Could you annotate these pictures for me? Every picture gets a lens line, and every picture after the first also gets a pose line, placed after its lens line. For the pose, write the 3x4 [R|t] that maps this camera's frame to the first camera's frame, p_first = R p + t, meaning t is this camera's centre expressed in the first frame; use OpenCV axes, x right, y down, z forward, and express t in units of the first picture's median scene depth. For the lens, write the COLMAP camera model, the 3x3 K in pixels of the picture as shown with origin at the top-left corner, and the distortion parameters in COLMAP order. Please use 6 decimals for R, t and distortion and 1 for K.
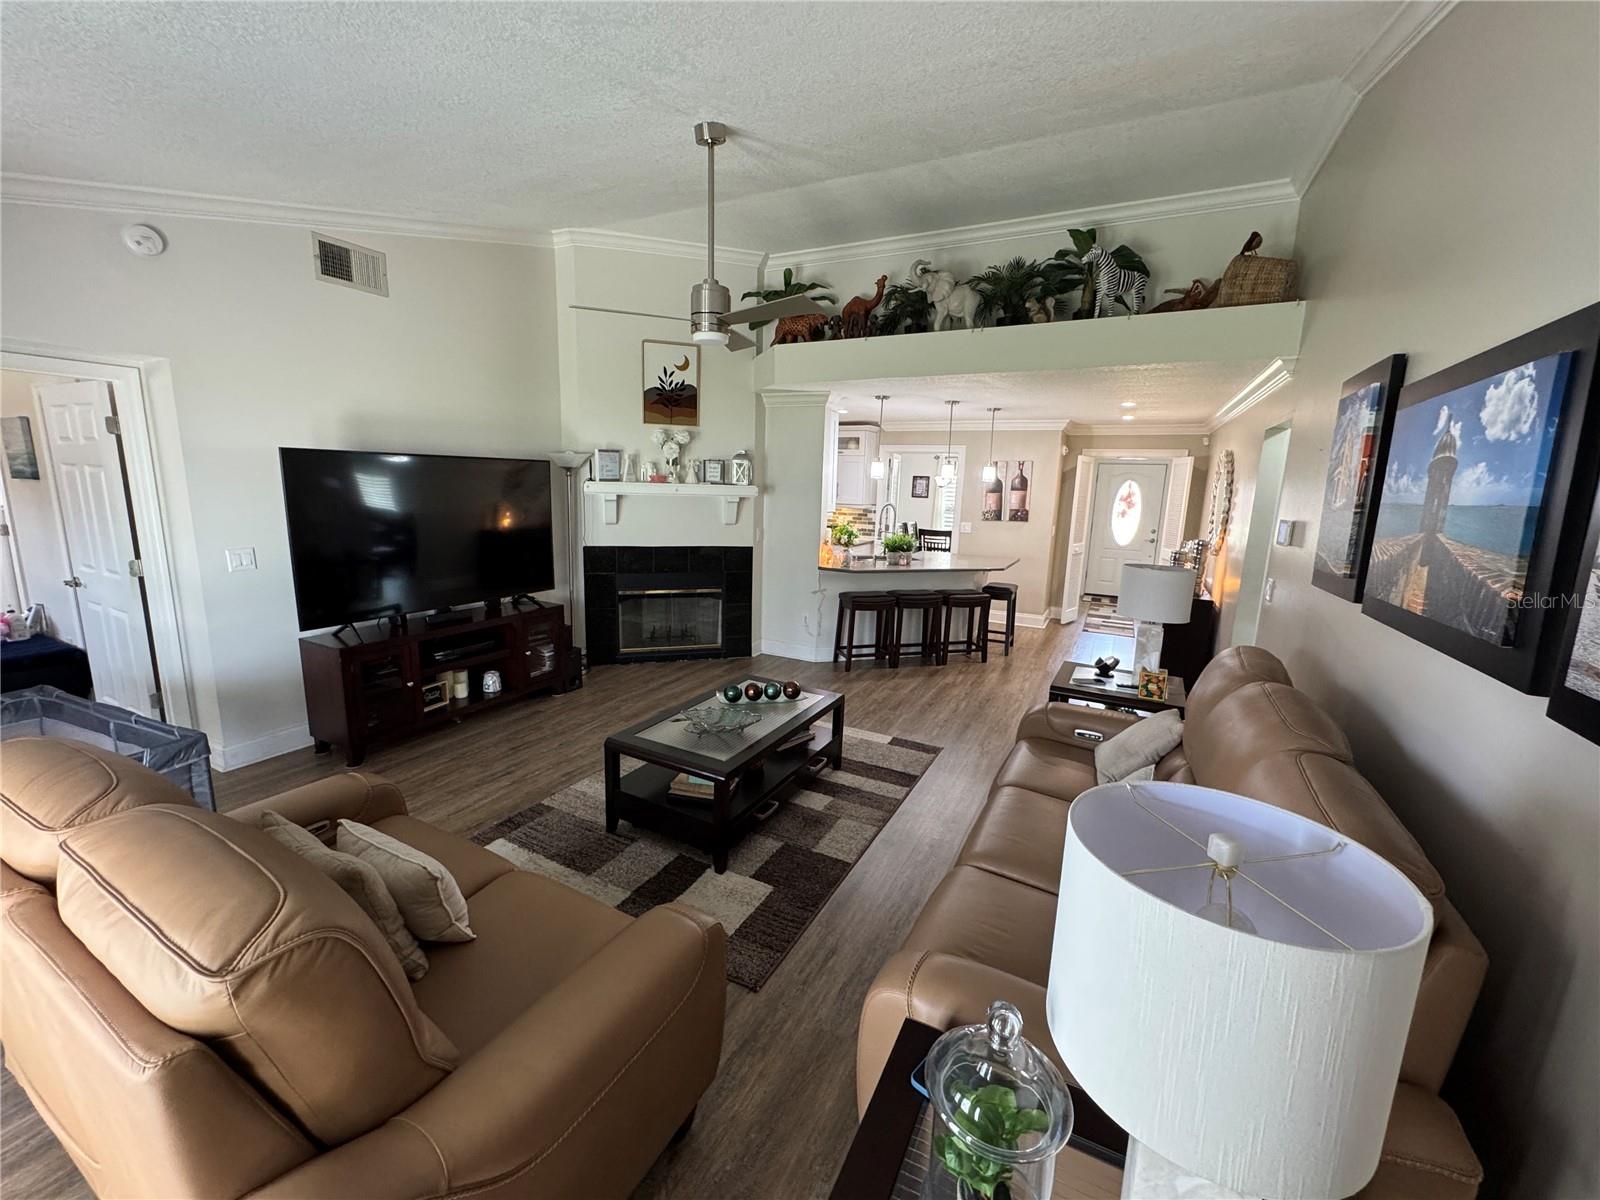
lens RADIAL K [[638.3, 0, 795.0], [0, 638.3, 602.2], [0, 0, 1]] dist [-0.009213, -0.000122]
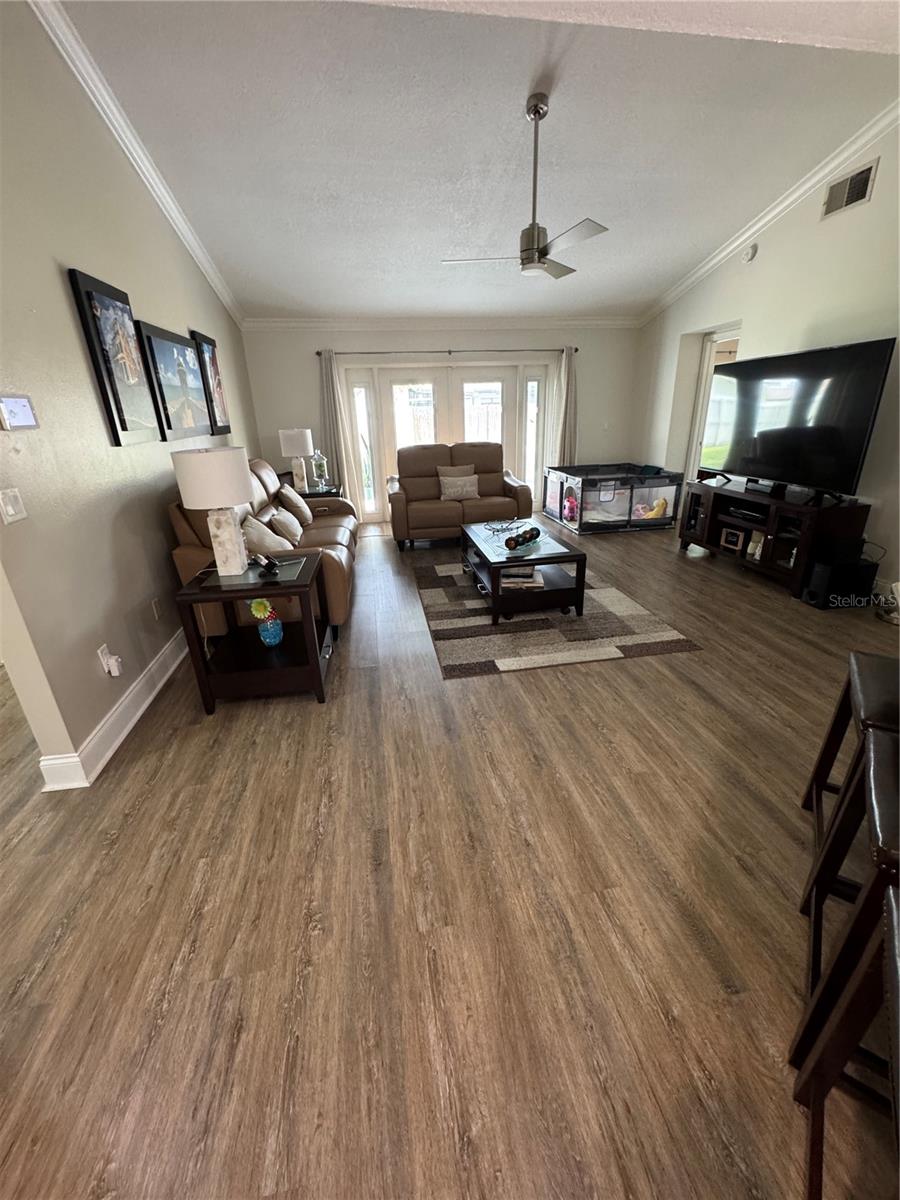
lens RADIAL K [[478.7, 0, 454.5], [0, 478.7, 603.0], [0, 0, 1]] dist [-0.009213, -0.000122]
pose [[-0.793305, 0.224528, -0.565911, 0.670489], [-0.103524, 0.866230, 0.488803, -0.221699], [0.599959, 0.446355, -0.663940, 1.642619]]
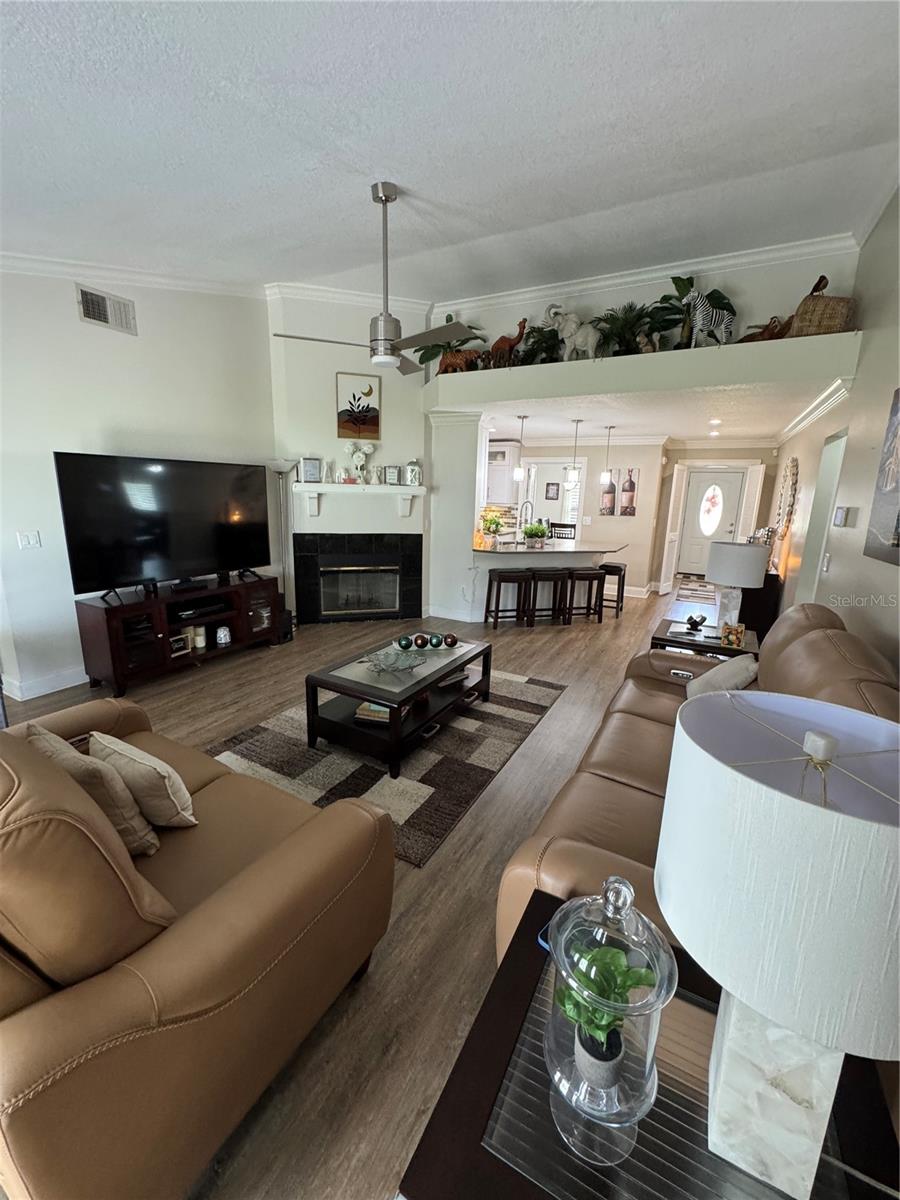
lens RADIAL K [[478.7, 0, 449.0], [0, 478.7, 601.1], [0, 0, 1]] dist [-0.009213, -0.000122]
pose [[0.999856, 0.000589, -0.016985, 0.007957], [0.000077, 0.999231, 0.039213, 0.020125], [0.016996, -0.039208, 0.999087, 0.031847]]
